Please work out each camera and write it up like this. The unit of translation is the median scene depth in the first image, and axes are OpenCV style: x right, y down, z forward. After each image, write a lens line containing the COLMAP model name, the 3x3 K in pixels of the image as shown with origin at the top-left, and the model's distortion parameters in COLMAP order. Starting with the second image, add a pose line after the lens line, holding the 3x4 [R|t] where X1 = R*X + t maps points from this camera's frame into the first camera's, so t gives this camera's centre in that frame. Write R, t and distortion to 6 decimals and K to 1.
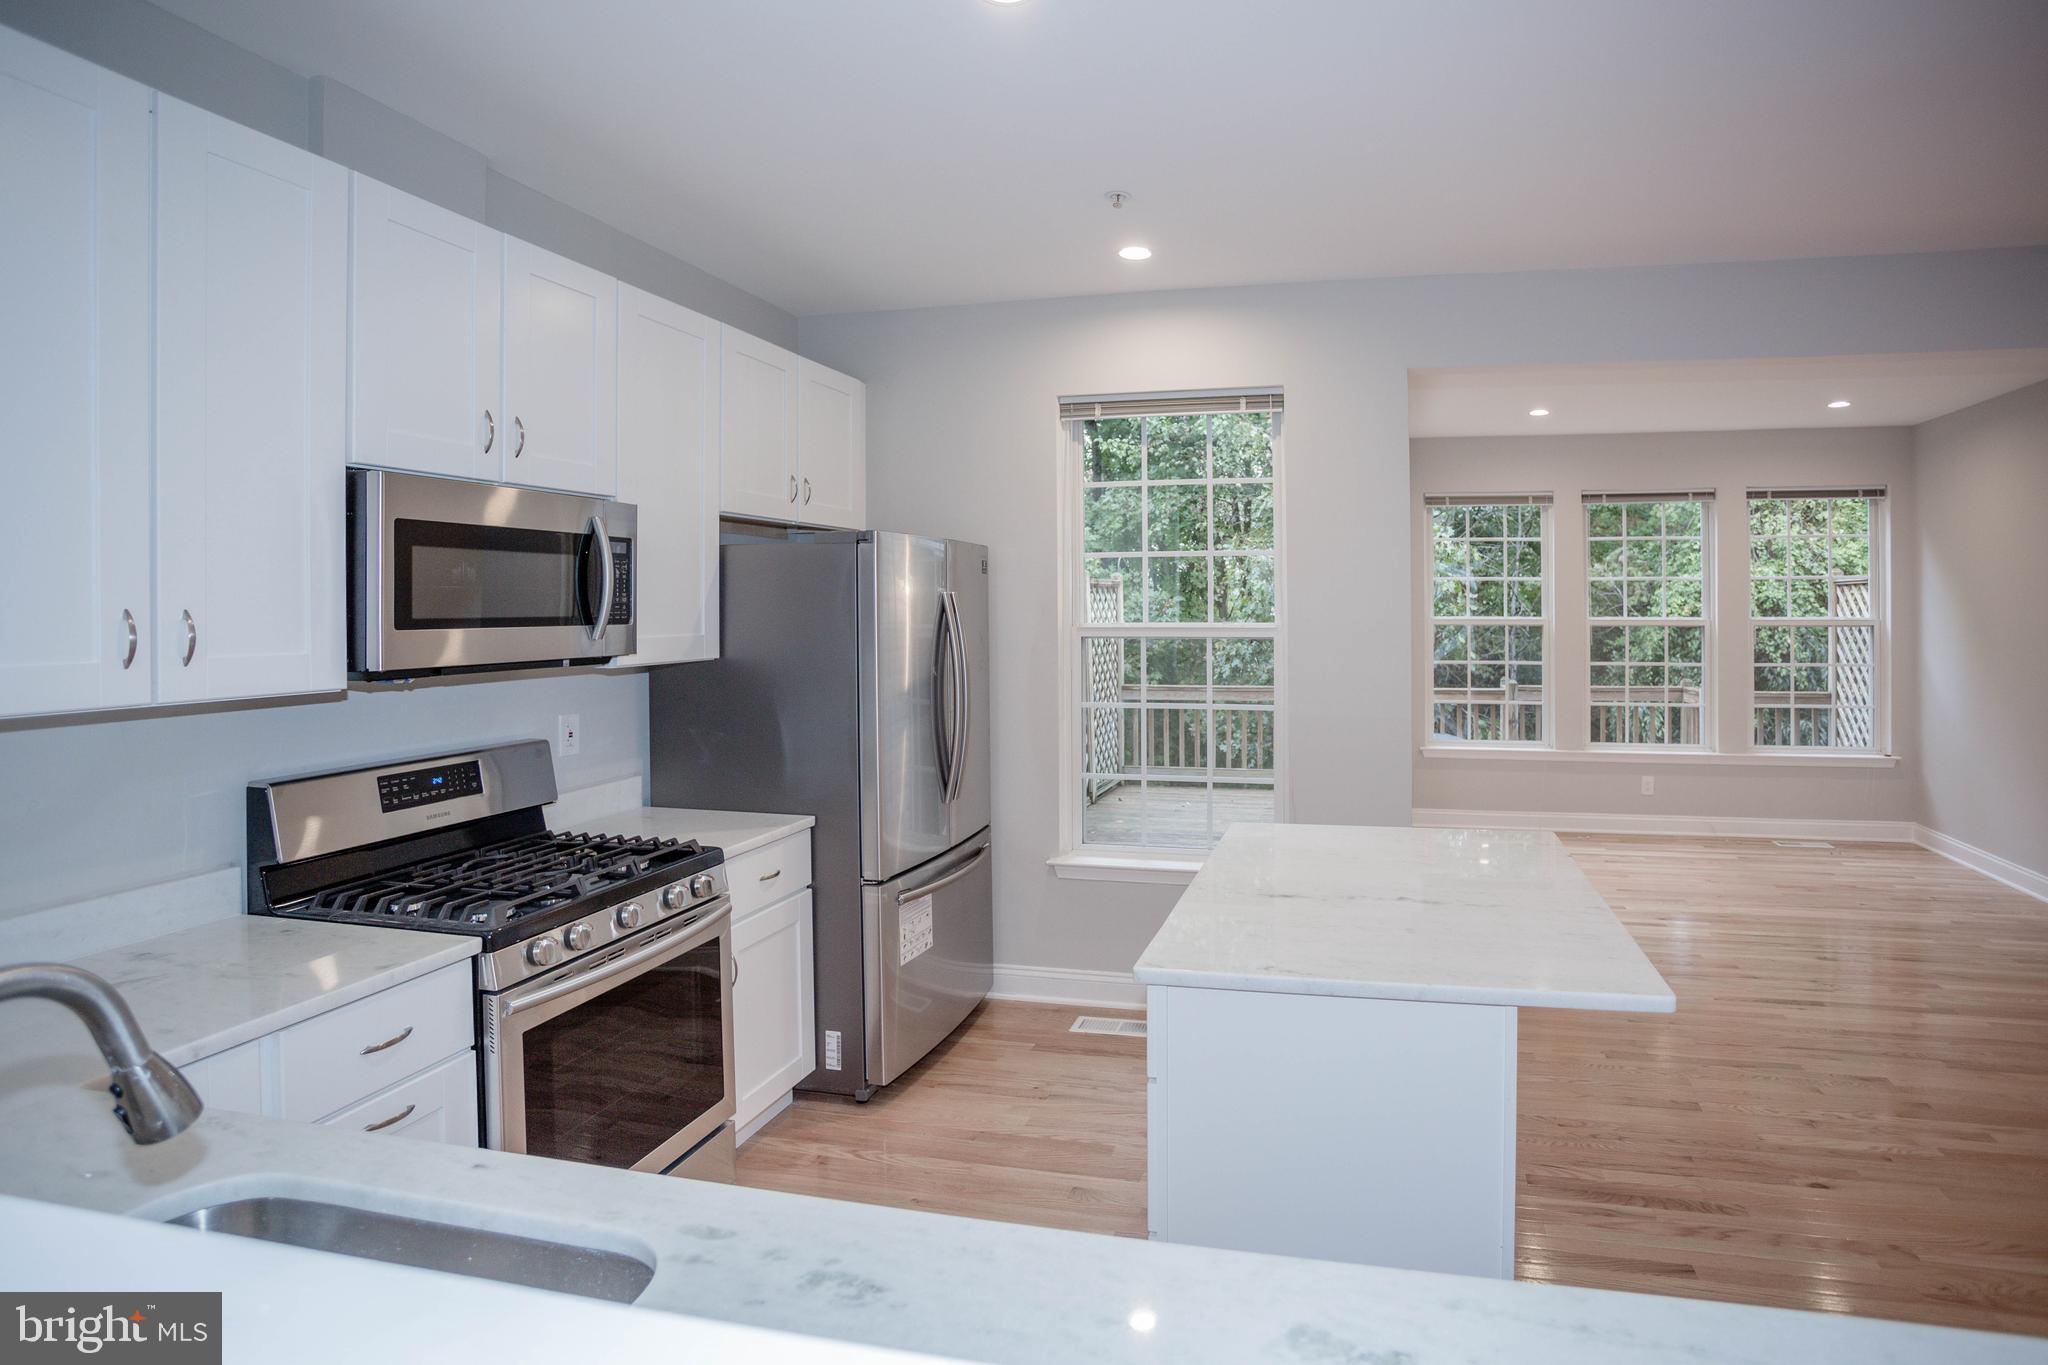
lens RADIAL K [[1035.7, 0, 1169.1], [0, 1035.7, 609.8], [0, 0, 1]] dist [-0.065154, 0.030534]
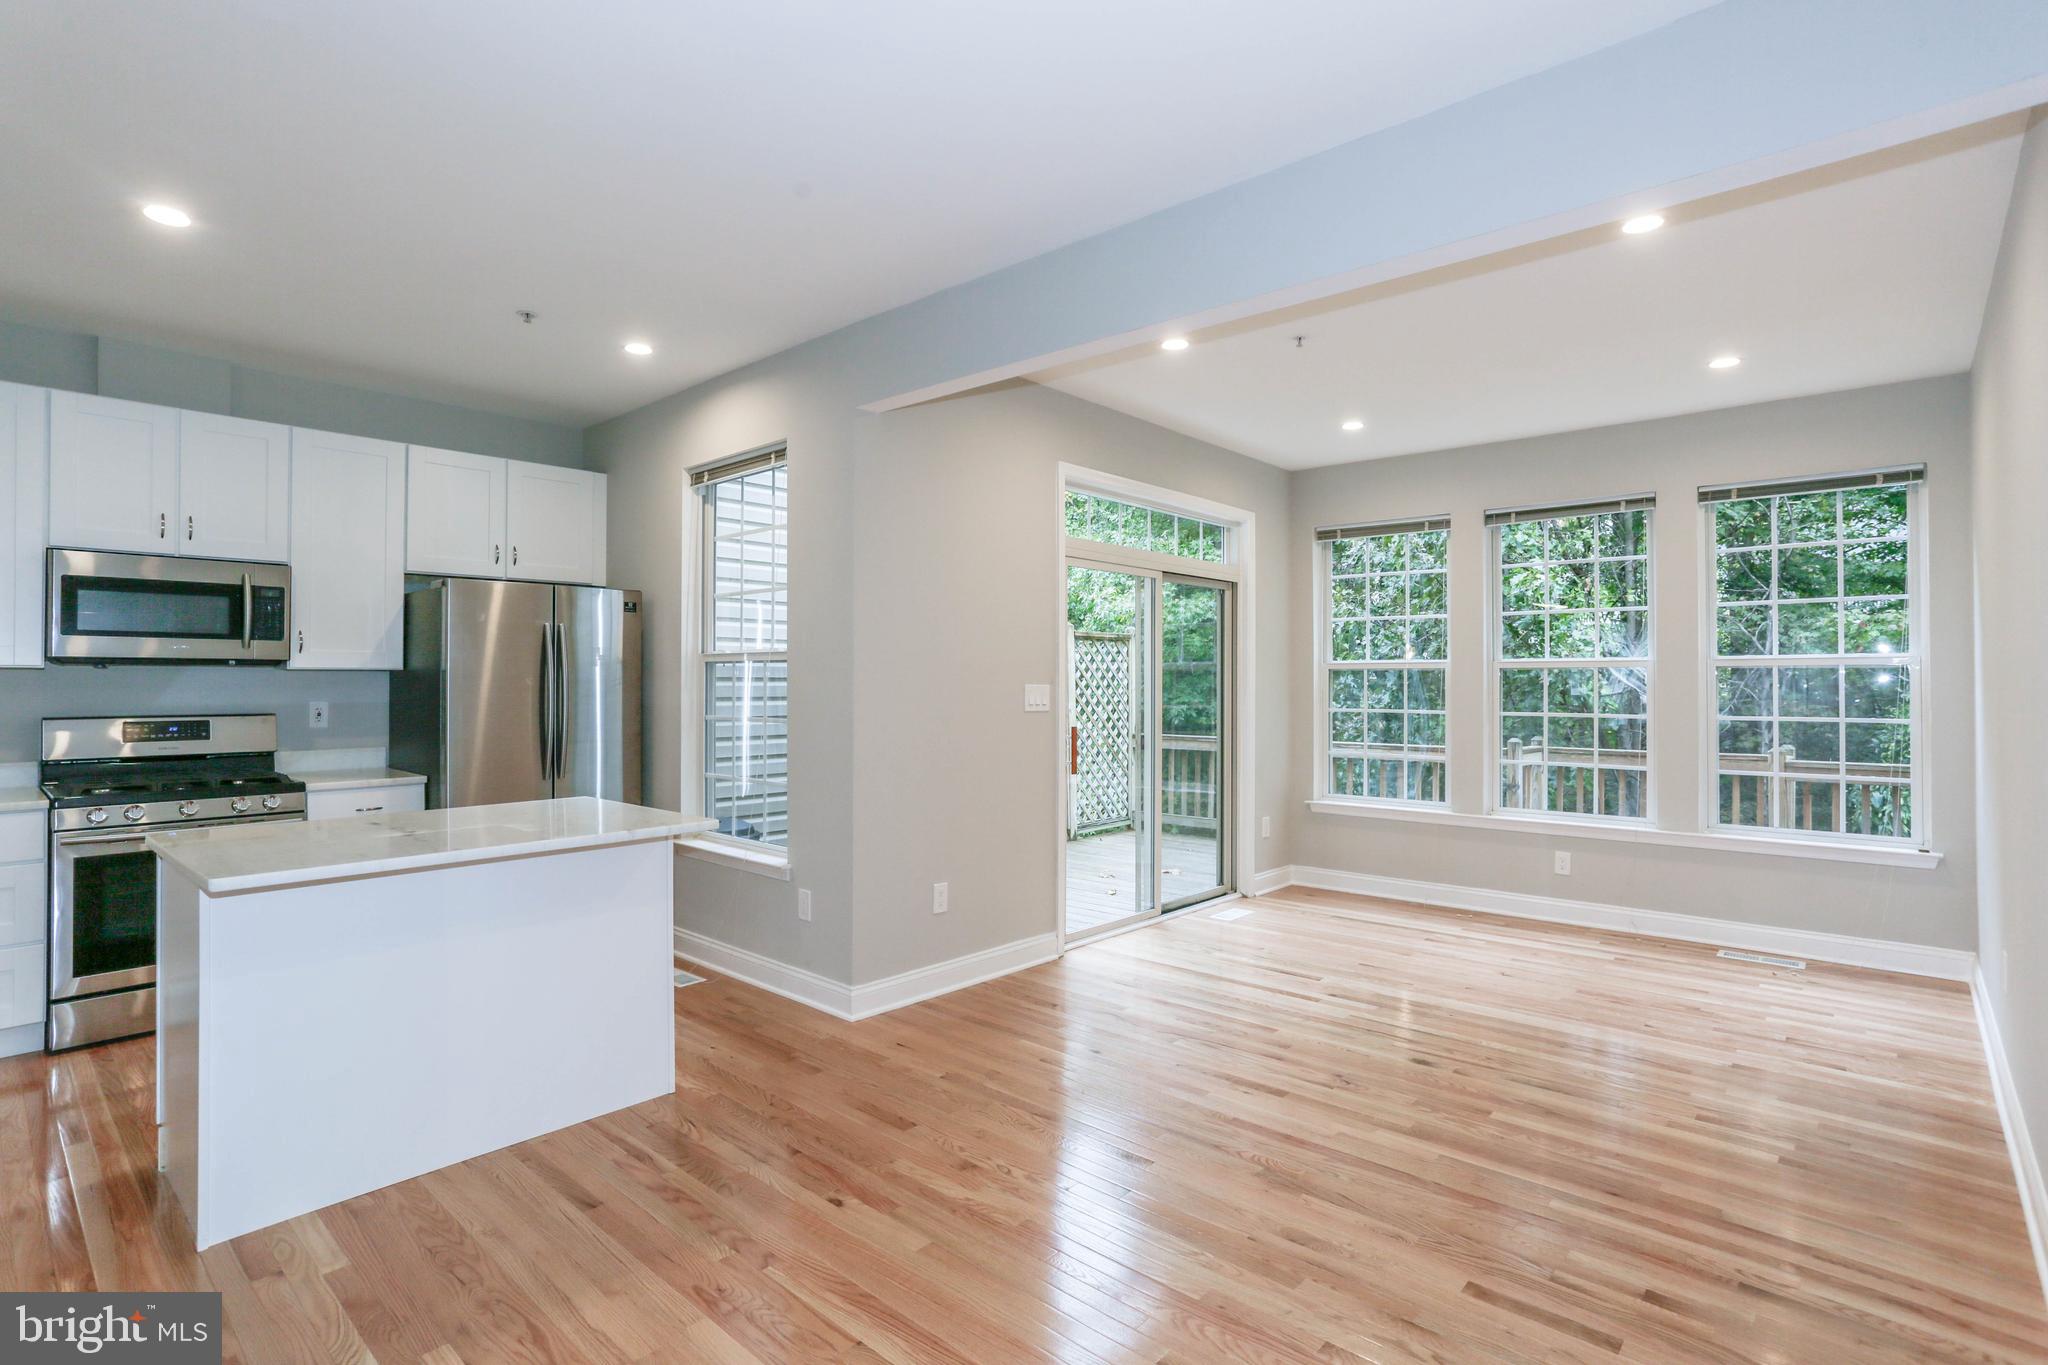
lens RADIAL K [[986.5, 0, 1024.3], [0, 986.5, 670.8], [0, 0, 1]] dist [-0.056439, 0.025536]
pose [[0.863612, -0.003492, -0.504144, 1.061525], [-0.003925, 0.999899, -0.013650, 0.066108], [0.504141, 0.013767, 0.863512, 0.237180]]
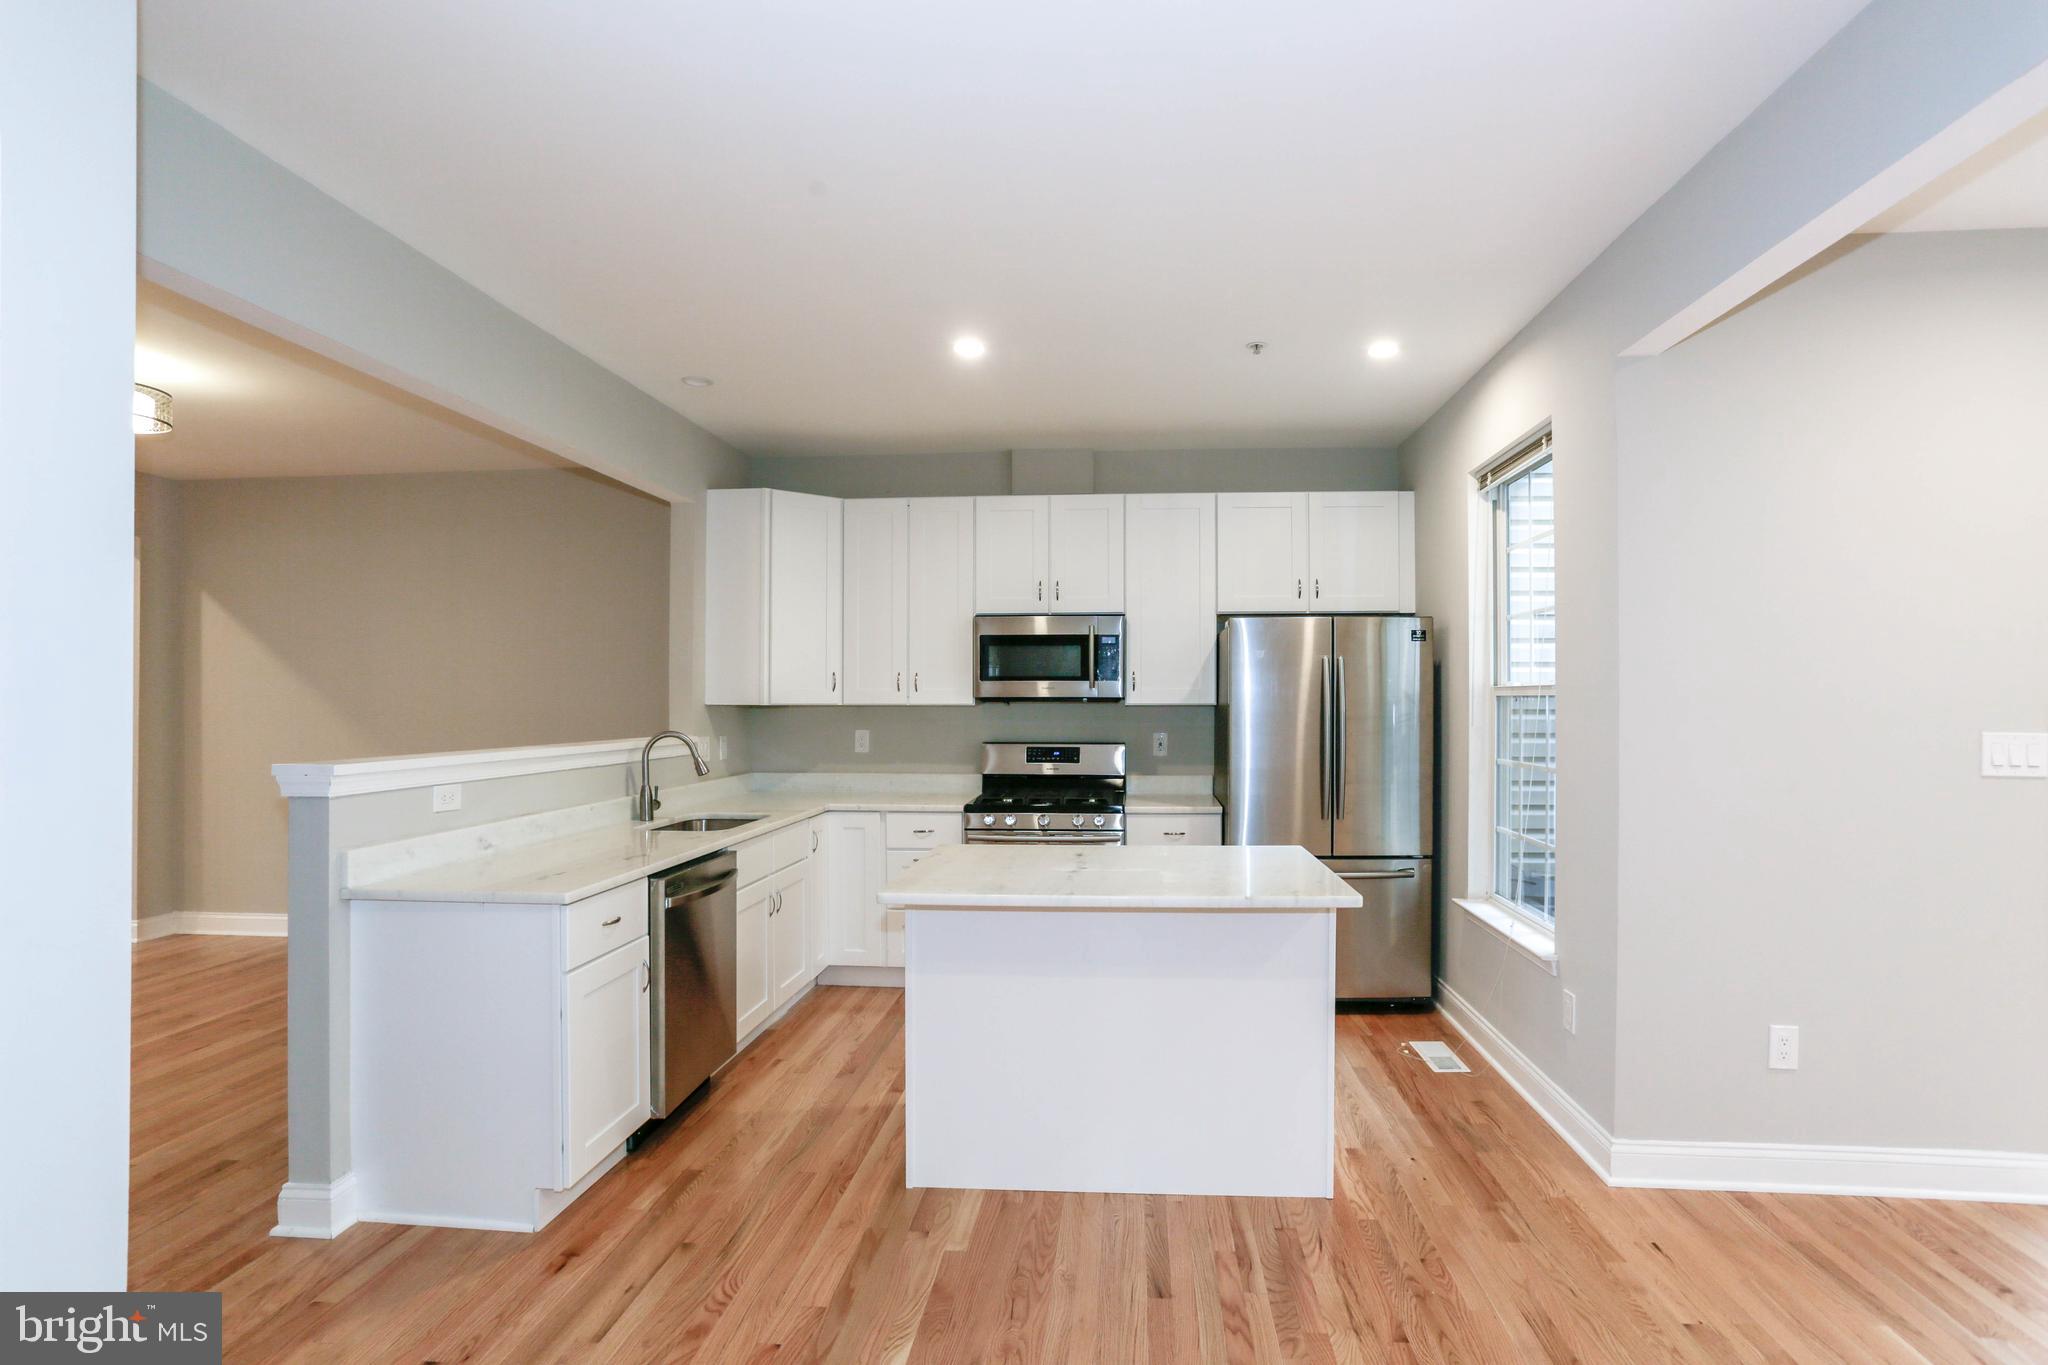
lens RADIAL K [[1002.6, 0, 1061.7], [0, 1002.6, 698.2], [0, 0, 1]] dist [-0.057294, 0.029600]
pose [[0.130660, -0.002788, -0.991423, 1.089204], [-0.006236, 0.999974, -0.003633, 0.045168], [0.991408, 0.006657, 0.130639, 0.560566]]
